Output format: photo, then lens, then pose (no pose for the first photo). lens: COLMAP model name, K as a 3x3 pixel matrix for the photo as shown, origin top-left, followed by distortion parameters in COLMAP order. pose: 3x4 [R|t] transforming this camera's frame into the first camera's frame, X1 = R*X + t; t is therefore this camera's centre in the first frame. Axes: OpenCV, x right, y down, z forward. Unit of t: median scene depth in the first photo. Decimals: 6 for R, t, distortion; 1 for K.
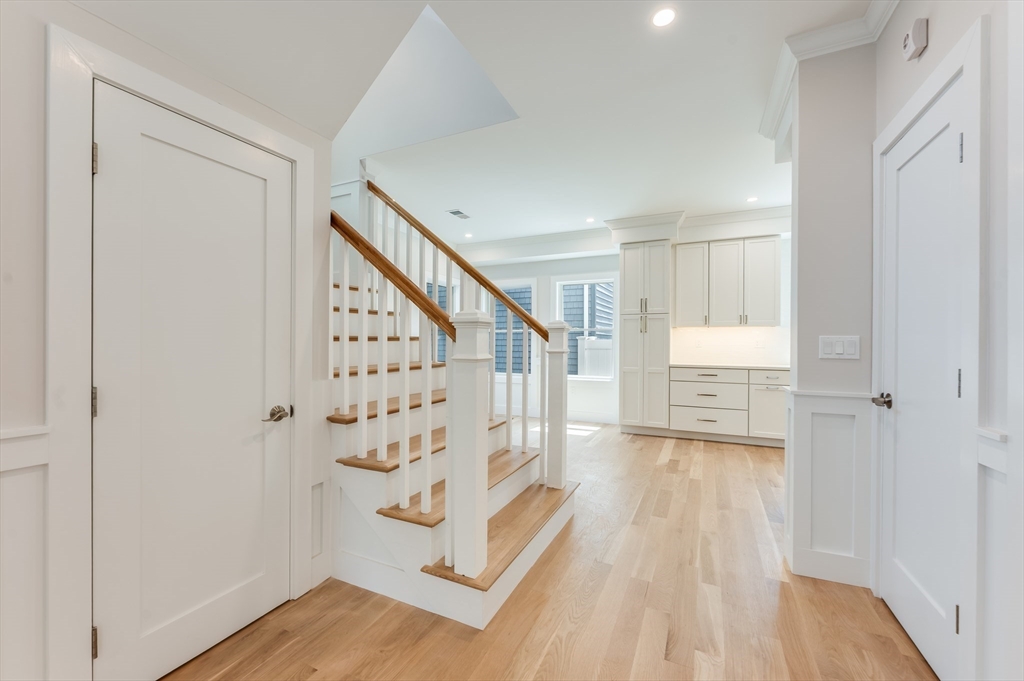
lens RADIAL K [[413.1, 0, 512.0], [0, 413.1, 340.5], [0, 0, 1]] dist [-0.001190, -0.000064]
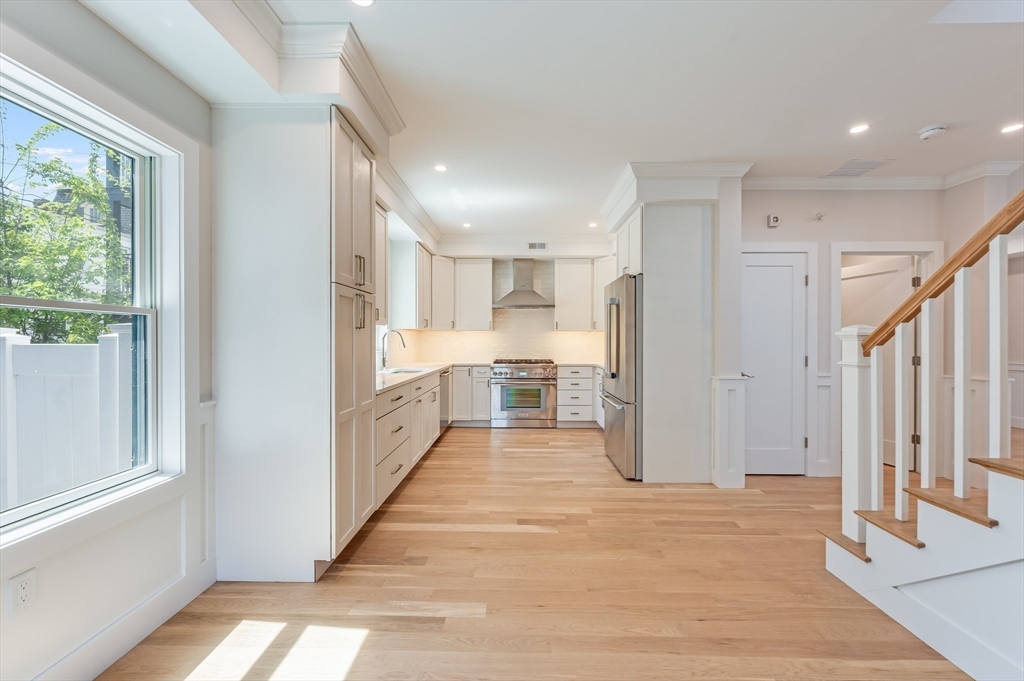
lens RADIAL K [[405.3, 0, 516.3], [0, 405.3, 340.8], [0, 0, 1]] dist [-0.000677, -0.000018]
pose [[-0.417505, -0.005275, 0.908659, -0.204255], [-0.005605, 0.999979, 0.003230, -0.010205], [-0.908657, -0.003745, -0.417526, 1.265107]]
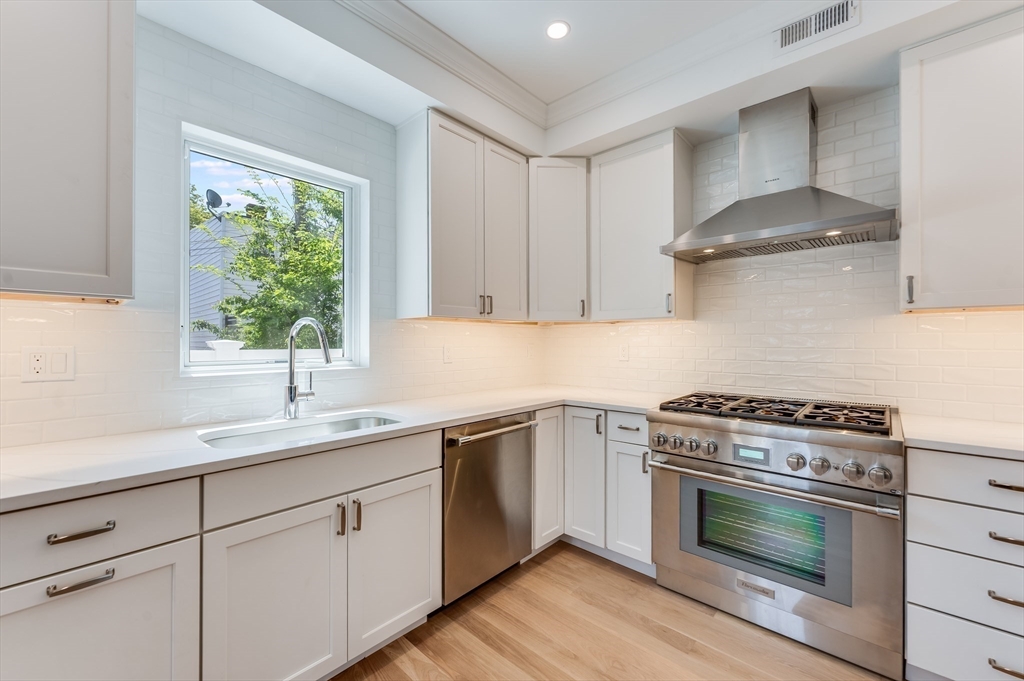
lens RADIAL K [[413.1, 0, 512.0], [0, 413.1, 340.5], [0, 0, 1]] dist [-0.001190, -0.000064]
pose [[0.292158, -0.000187, 0.956370, 0.537358], [-0.002084, 0.999997, 0.000832, -0.011002], [-0.956368, -0.002236, 0.292157, 0.792916]]
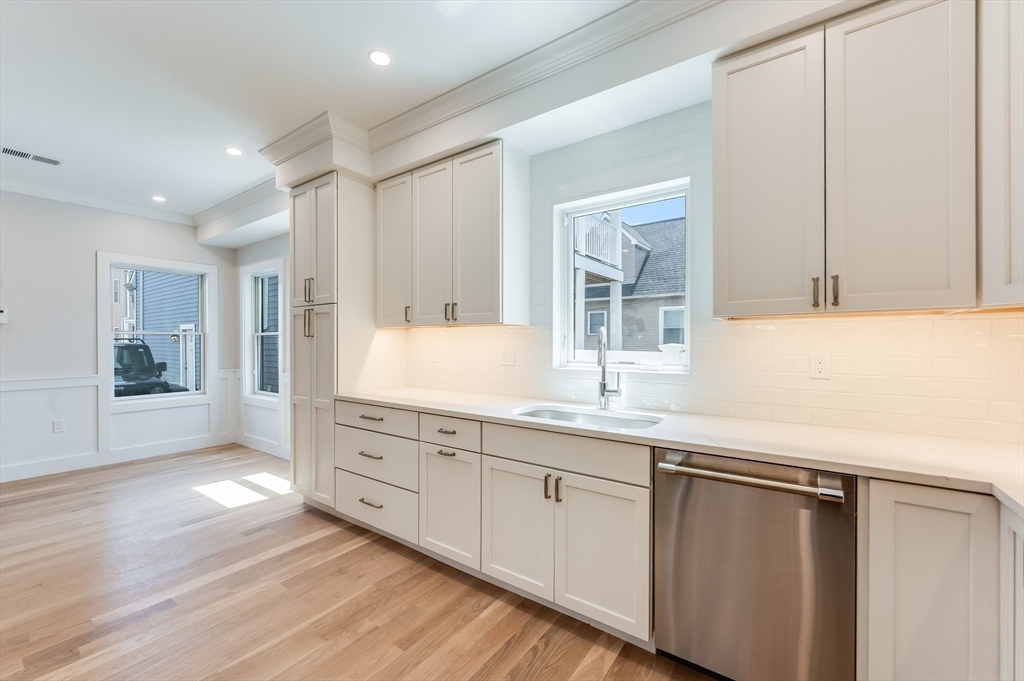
lens RADIAL K [[420.8, 0, 510.6], [0, 420.8, 344.2], [0, 0, 1]] dist [0.001233, 0.000495]
pose [[0.982227, -0.002088, -0.187684, 0.867743], [0.003922, 0.999948, 0.009400, -0.017883], [0.187655, -0.009969, 0.982184, 0.582499]]
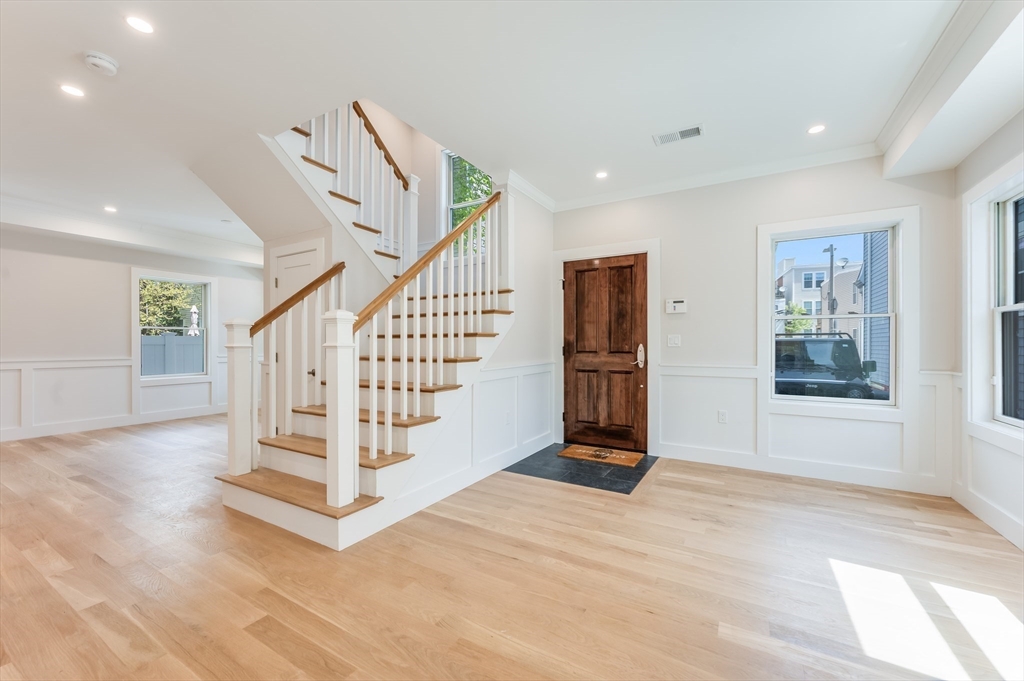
lens RADIAL K [[408.0, 0, 510.5], [0, 408.0, 343.7], [0, 0, 1]] dist [-0.001761, -0.000097]
pose [[-0.093442, -0.003820, -0.995617, 0.609829], [-0.000996, 0.999992, -0.003743, 0.017336], [0.995624, 0.000642, -0.093446, 0.951156]]
